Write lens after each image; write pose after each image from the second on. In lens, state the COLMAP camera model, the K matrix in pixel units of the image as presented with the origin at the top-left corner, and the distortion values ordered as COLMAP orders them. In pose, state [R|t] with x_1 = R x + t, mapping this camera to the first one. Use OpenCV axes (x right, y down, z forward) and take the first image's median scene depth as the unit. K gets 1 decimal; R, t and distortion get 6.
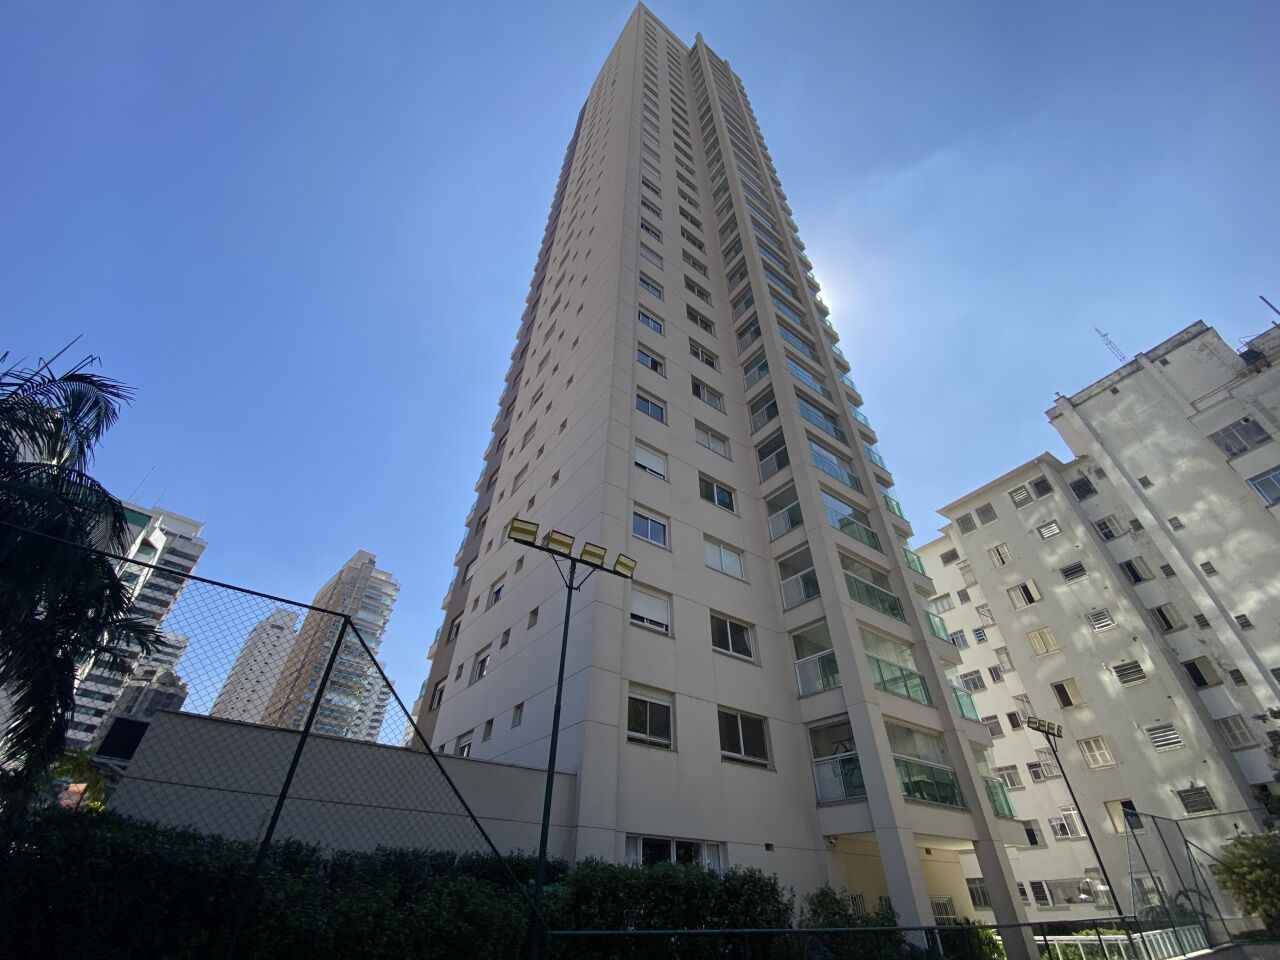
lens RADIAL K [[526.3, 0, 635.5], [0, 526.3, 487.4], [0, 0, 1]] dist [-0.000193, -0.009754]
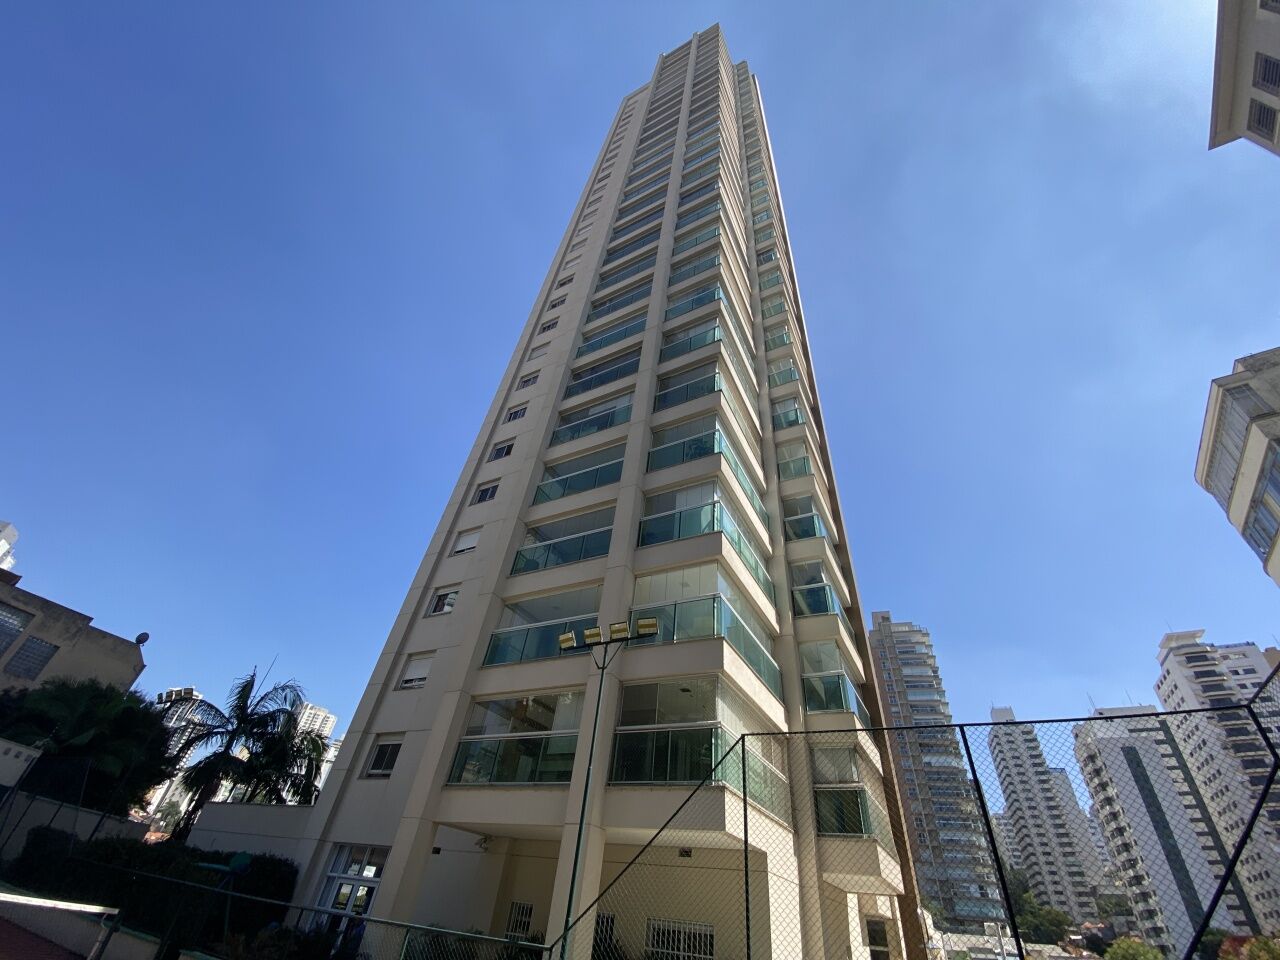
lens RADIAL K [[526.3, 0, 640.5], [0, 526.3, 478.2], [0, 0, 1]] dist [-0.000193, -0.009754]
pose [[0.430426, -0.577518, -0.693691, 0.525915], [0.488623, 0.795262, -0.358895, 0.214132], [0.758934, -0.184476, 0.624490, 0.249899]]
